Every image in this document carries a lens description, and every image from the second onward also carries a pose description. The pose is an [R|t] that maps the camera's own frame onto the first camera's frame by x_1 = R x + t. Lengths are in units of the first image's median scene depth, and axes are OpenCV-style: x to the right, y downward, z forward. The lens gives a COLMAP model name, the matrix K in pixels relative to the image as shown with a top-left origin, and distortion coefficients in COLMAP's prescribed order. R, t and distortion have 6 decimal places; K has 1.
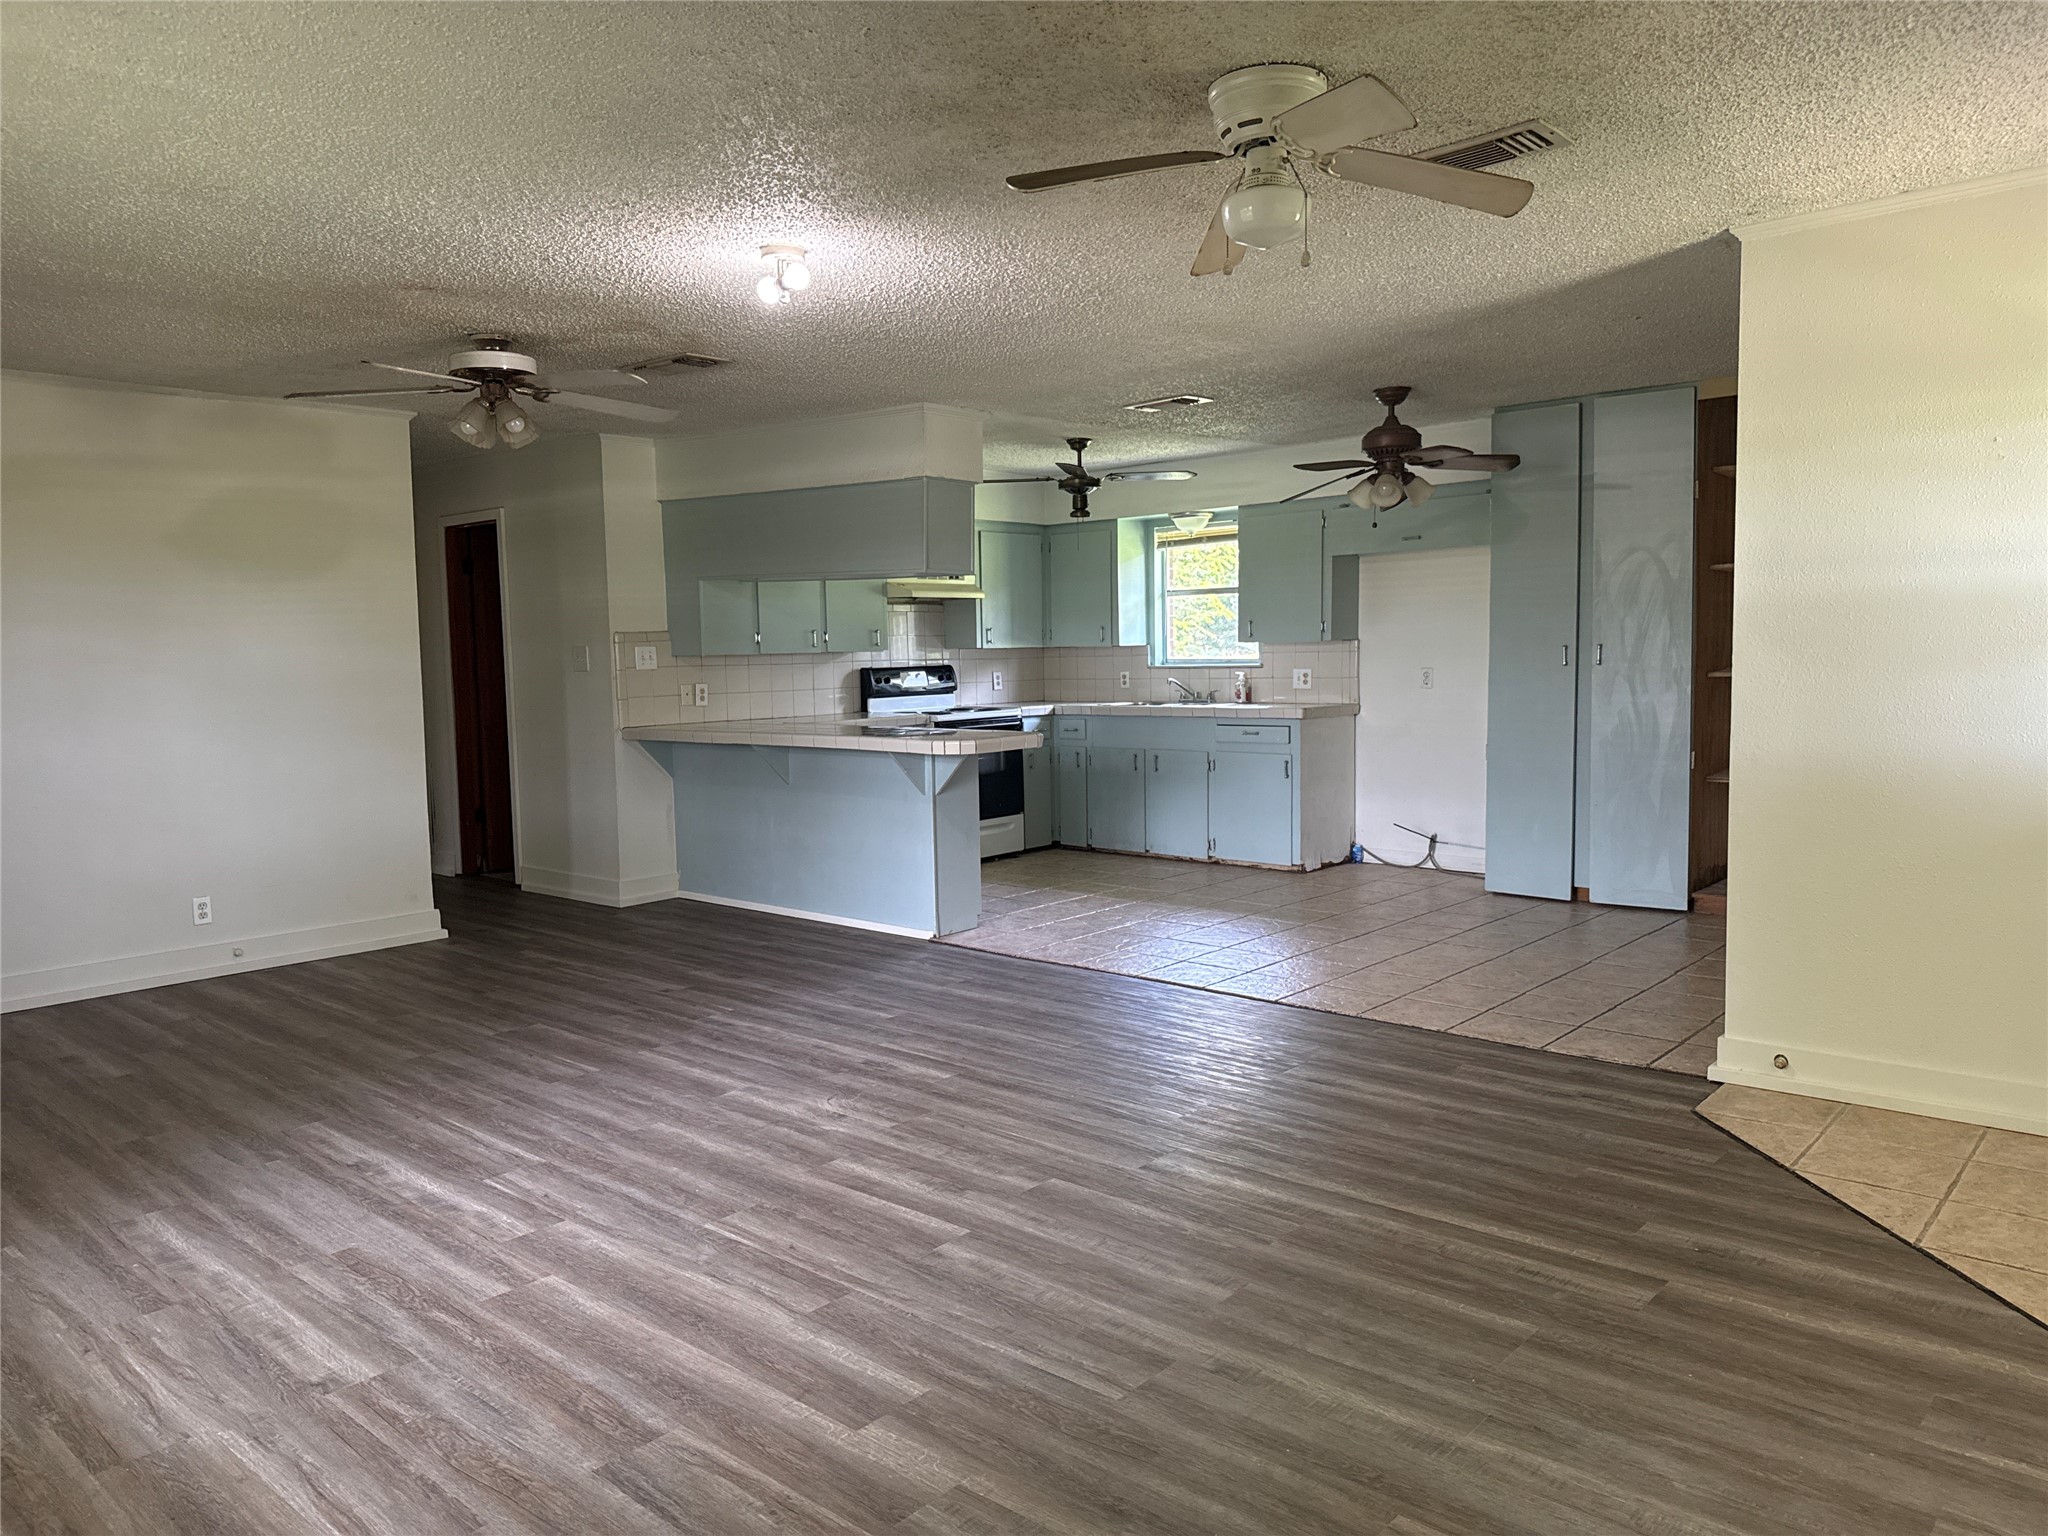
lens RADIAL K [[1422.5, 0, 1024.0], [0, 1422.5, 768.0], [0, 0, 1]] dist [0.124512, -0.202241]
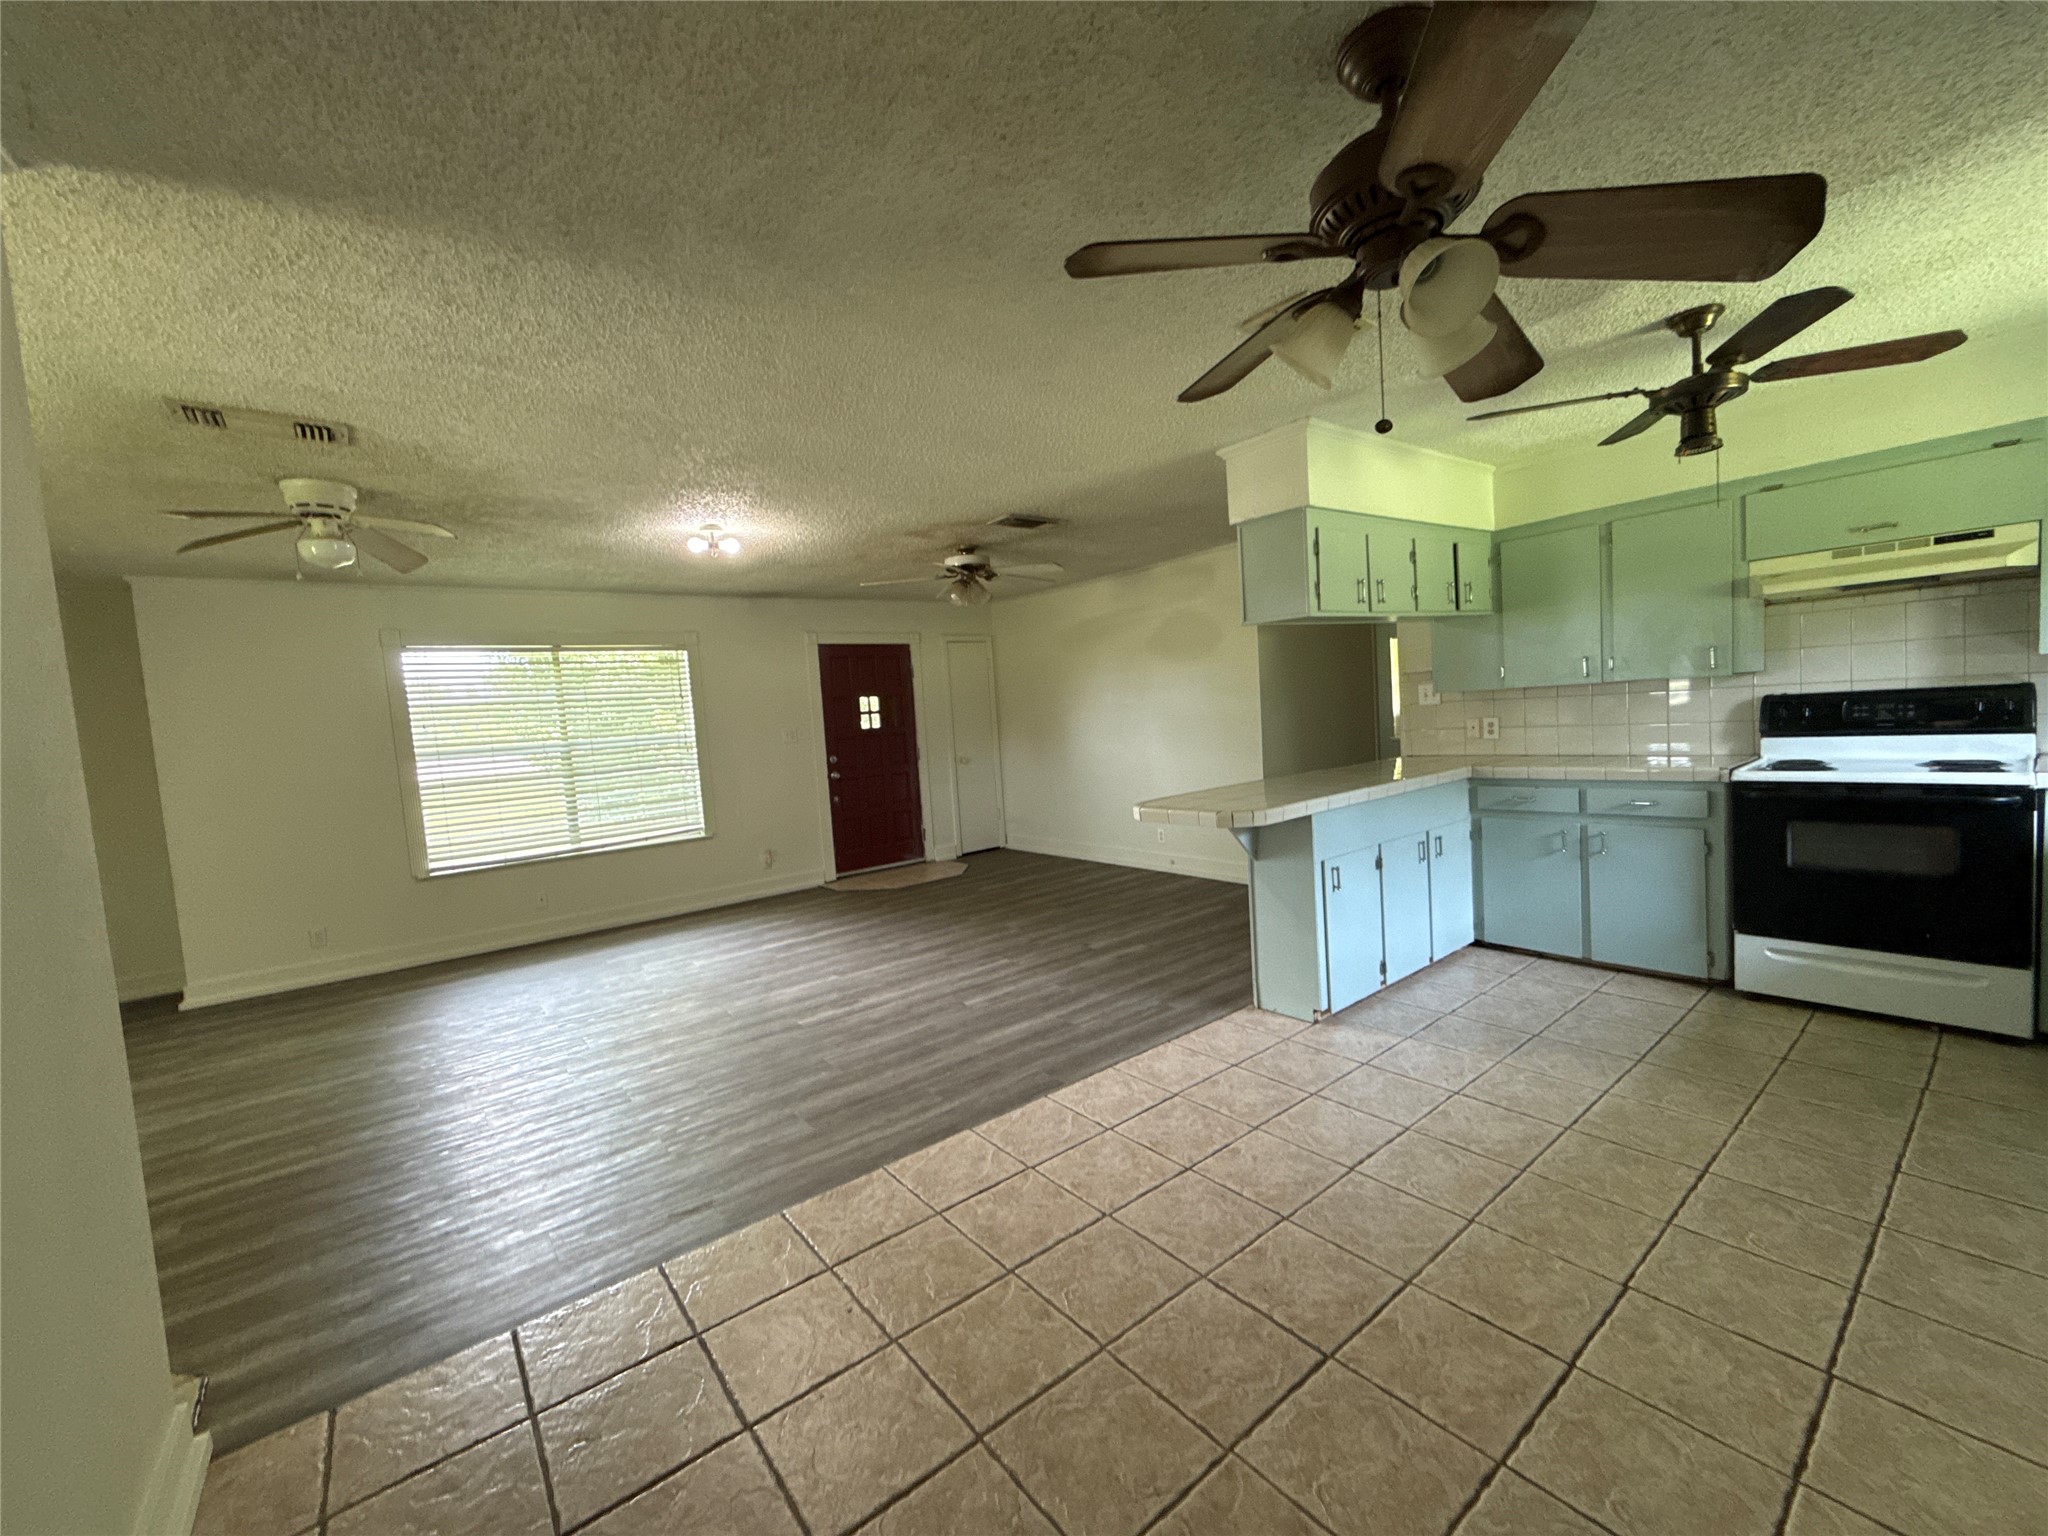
lens RADIAL K [[826.9, 0, 1024.0], [0, 826.9, 768.0], [0, 0, 1]] dist [0.001132, 0.000002]
pose [[-0.180946, 0.102581, -0.978129, 0.812307], [-0.013239, 0.994201, 0.106716, -0.161182], [0.983404, 0.032260, -0.178539, 1.551013]]
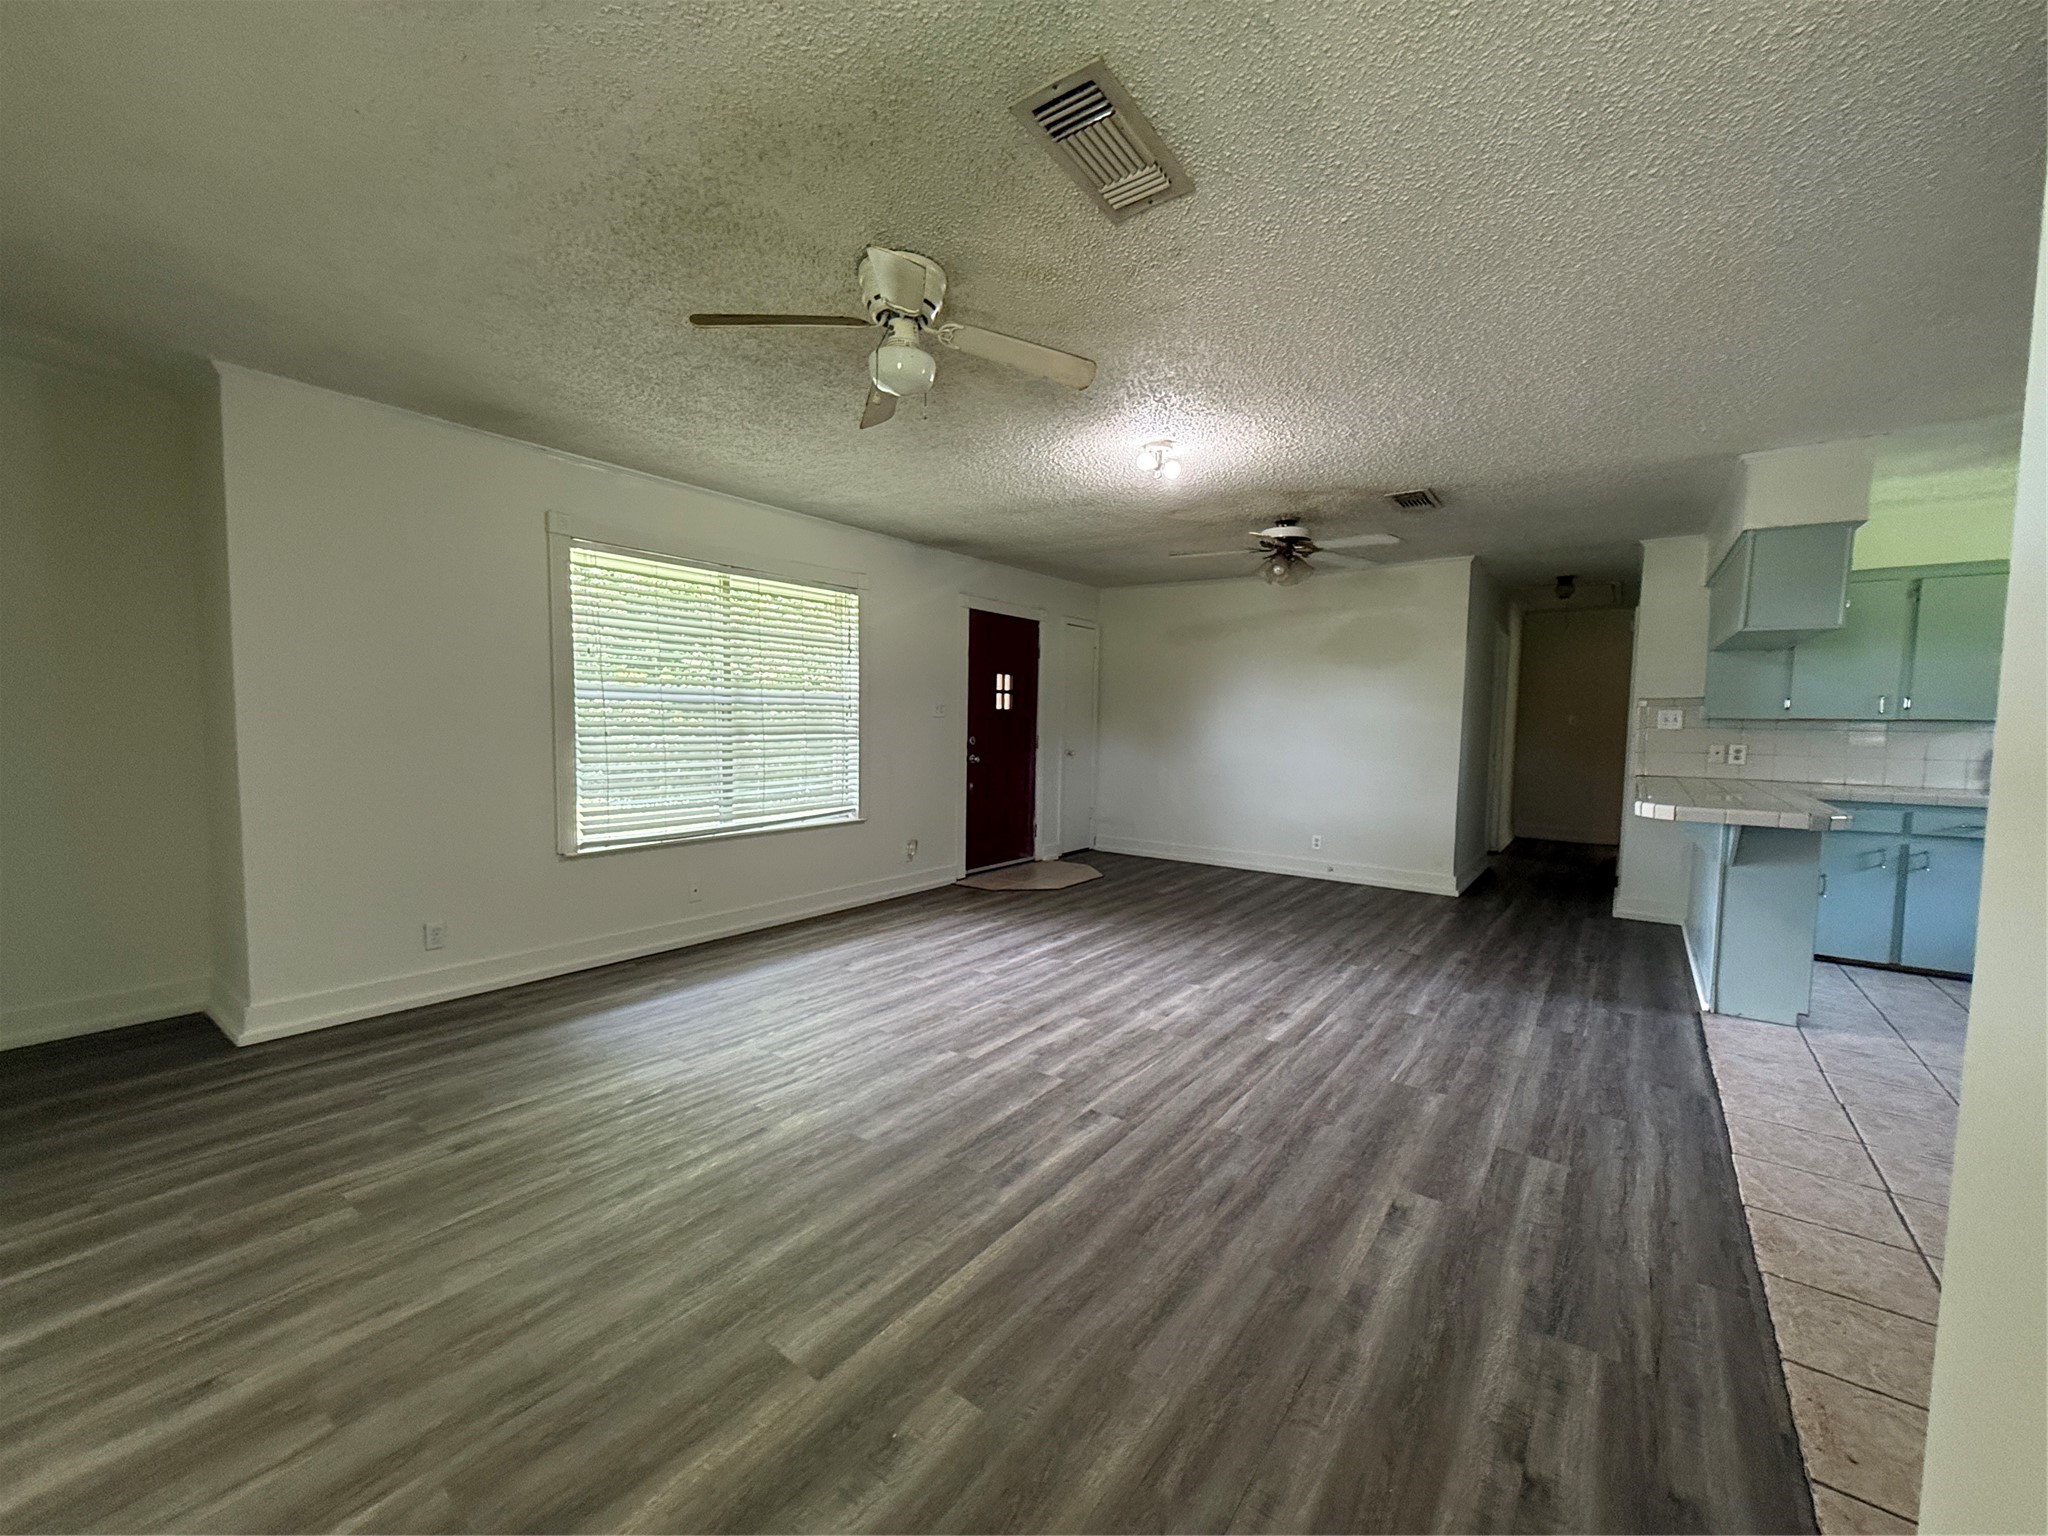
lens RADIAL K [[823.1, 0, 1034.8], [0, 823.1, 769.8], [0, 0, 1]] dist [0.000459, -0.000069]
pose [[0.098379, 0.086645, -0.991370, 0.705454], [-0.105836, 0.991464, 0.076150, -0.060086], [0.989505, 0.097431, 0.106709, 0.782994]]
